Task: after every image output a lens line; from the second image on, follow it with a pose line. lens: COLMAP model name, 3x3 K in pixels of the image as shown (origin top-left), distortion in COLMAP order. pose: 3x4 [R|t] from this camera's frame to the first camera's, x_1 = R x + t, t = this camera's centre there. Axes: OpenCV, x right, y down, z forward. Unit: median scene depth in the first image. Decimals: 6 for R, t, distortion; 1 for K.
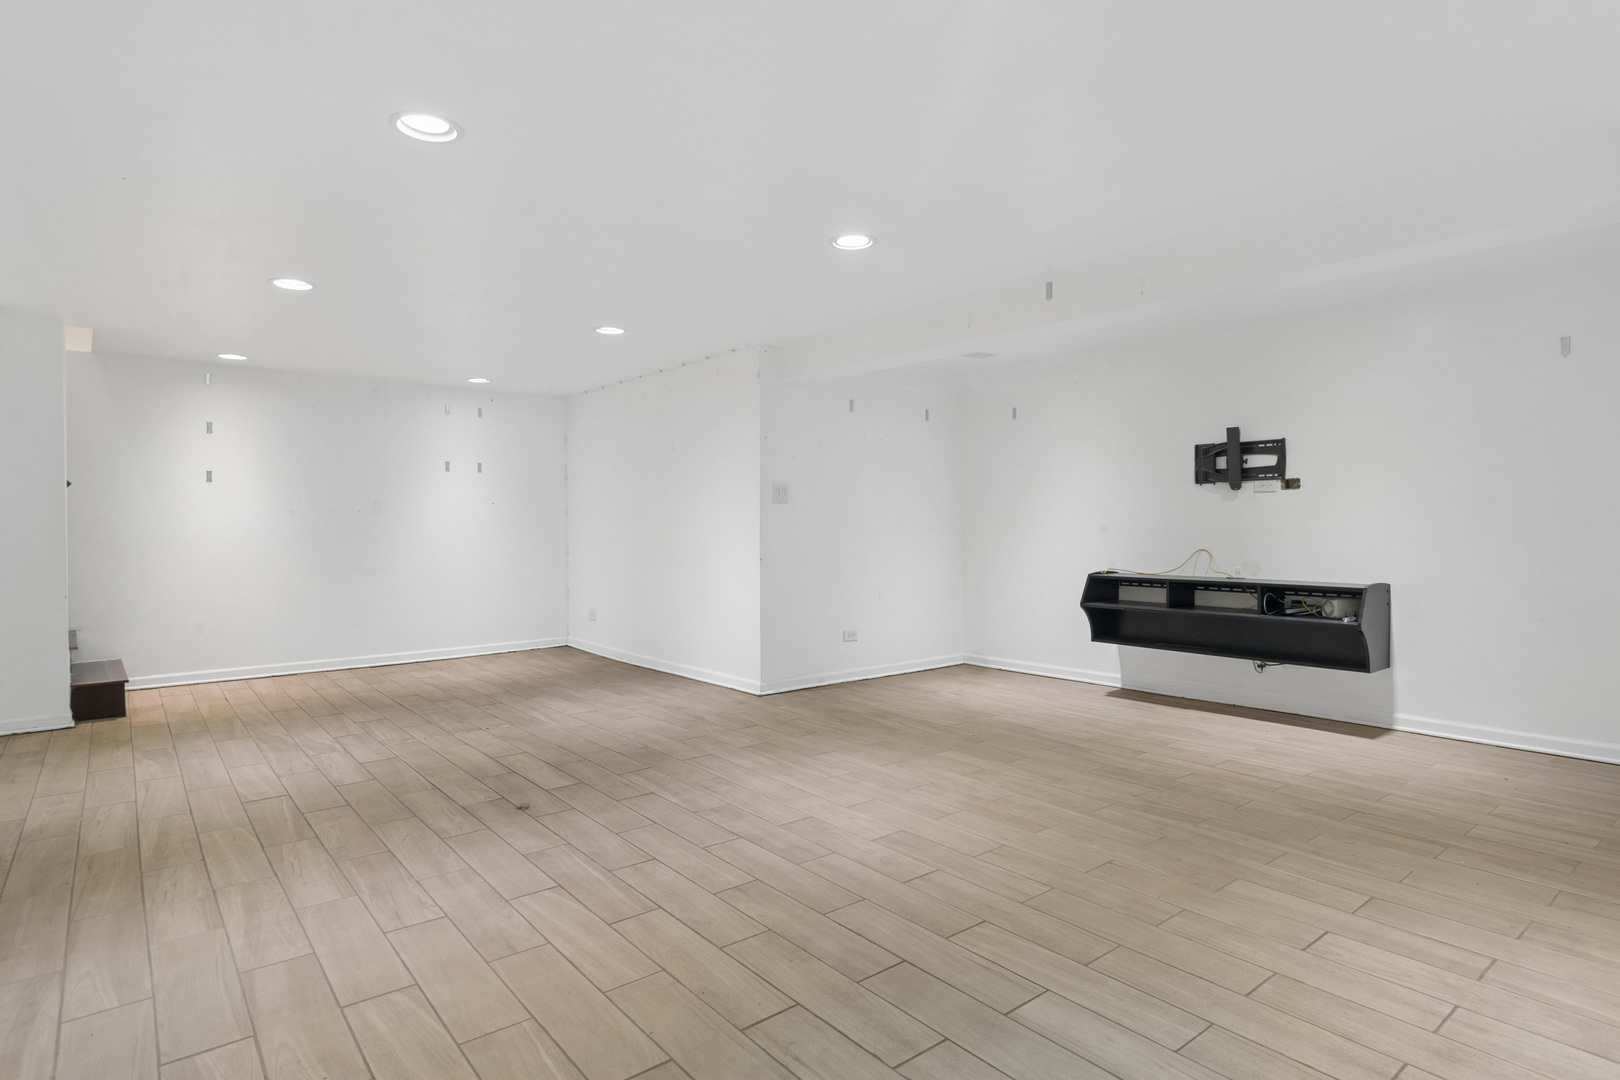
lens RADIAL K [[869.4, 0, 801.6], [0, 869.4, 537.9], [0, 0, 1]] dist [-0.003778, 0.002086]
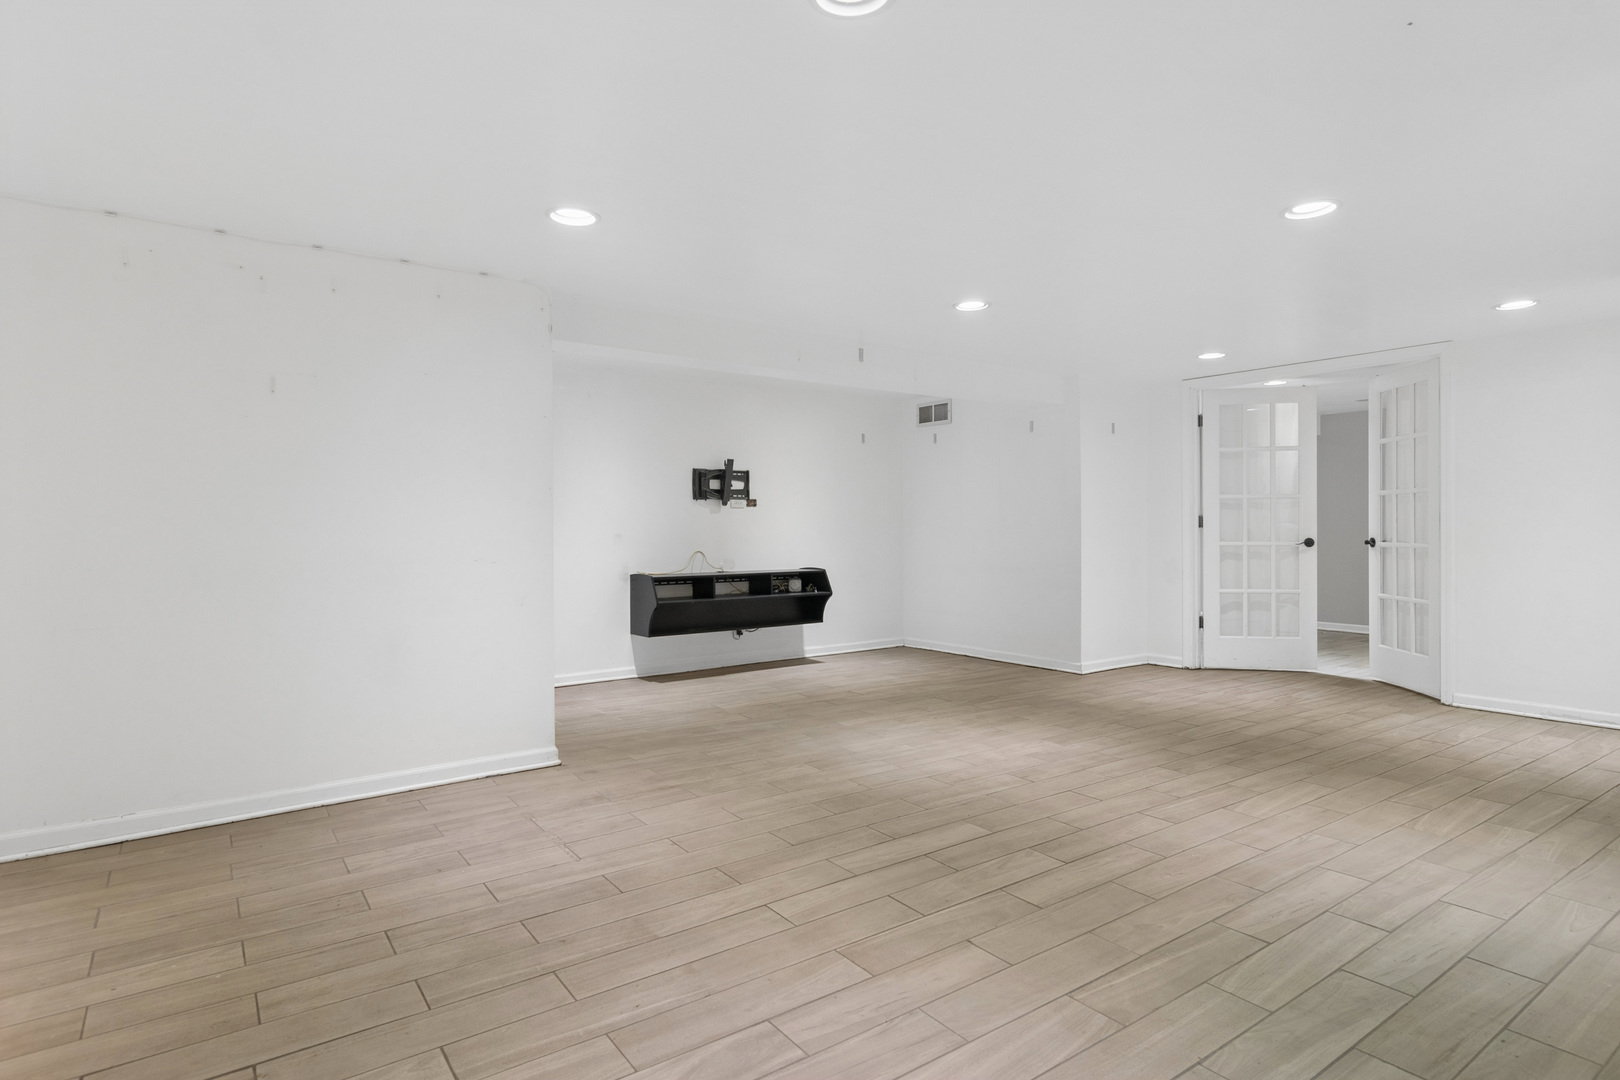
lens RADIAL K [[869.4, 0, 810.8], [0, 869.4, 540.8], [0, 0, 1]] dist [-0.003778, 0.002086]
pose [[0.050166, -0.011504, 0.998675, -1.165004], [0.023347, 0.999674, 0.010343, -0.016805], [-0.998468, 0.022797, 0.050418, 1.124547]]
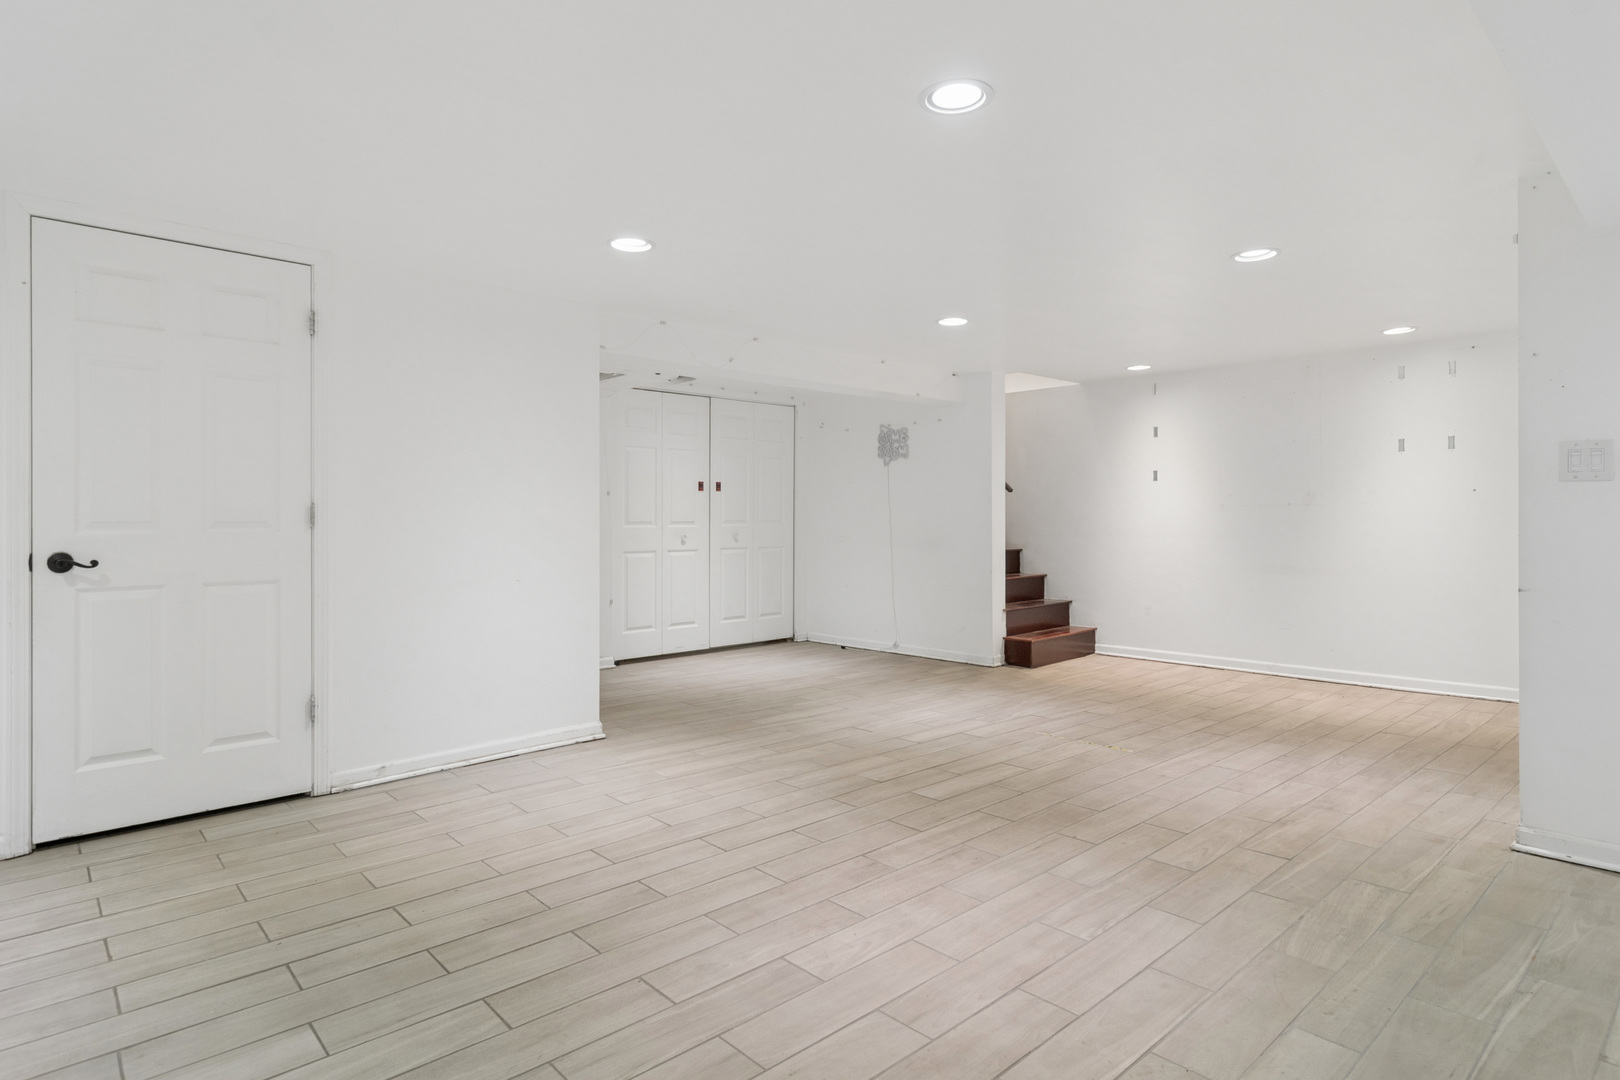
lens RADIAL K [[869.4, 0, 804.5], [0, 869.4, 524.0], [0, 0, 1]] dist [-0.003778, 0.002086]
pose [[0.059369, 0.008851, -0.998197, 0.679345], [-0.013471, 0.999877, 0.008064, -0.021157], [0.998145, 0.012968, 0.059480, 0.811423]]
